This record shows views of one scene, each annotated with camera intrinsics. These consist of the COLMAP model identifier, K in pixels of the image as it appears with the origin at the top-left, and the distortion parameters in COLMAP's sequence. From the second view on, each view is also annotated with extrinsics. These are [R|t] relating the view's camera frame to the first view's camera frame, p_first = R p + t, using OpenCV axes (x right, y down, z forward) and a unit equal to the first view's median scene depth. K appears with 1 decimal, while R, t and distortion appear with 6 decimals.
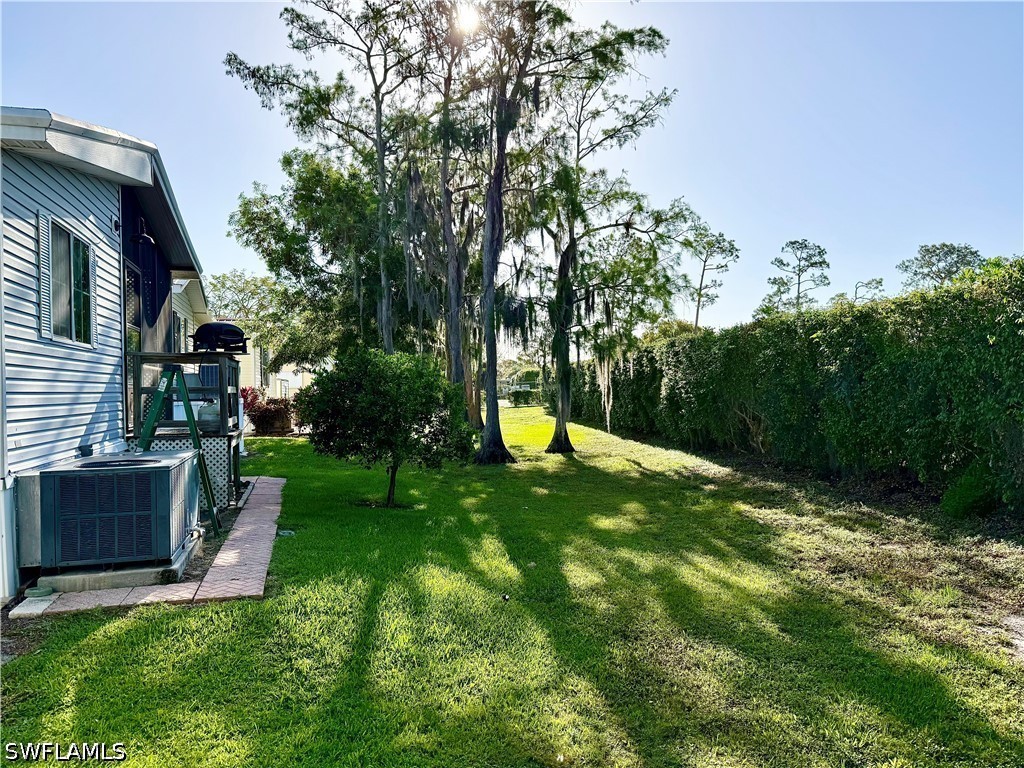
lens RADIAL K [[724.9, 0, 512.0], [0, 724.9, 384.0], [0, 0, 1]] dist [0.104924, -0.153063]
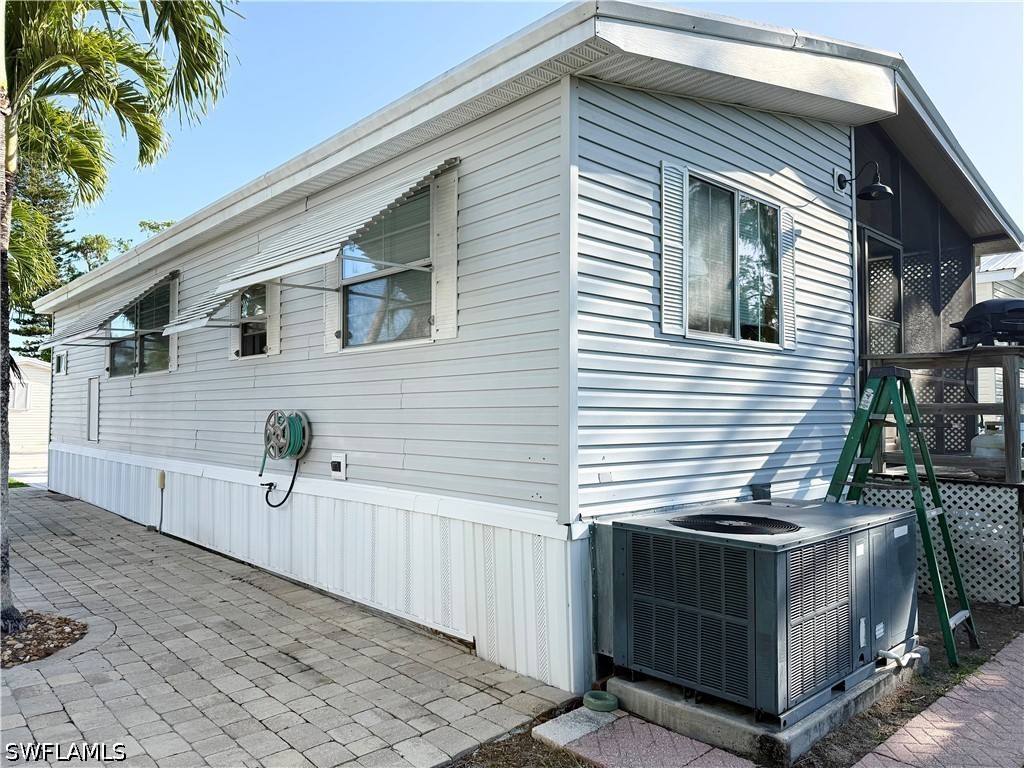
lens RADIAL K [[724.9, 0, 512.0], [0, 724.9, 384.0], [0, 0, 1]] dist [0.104924, -0.153063]
pose [[0.460093, -0.019165, -0.887664, -0.054525], [-0.004948, 0.999696, -0.024149, 0.004806], [0.887857, 0.015503, 0.459858, 0.460970]]
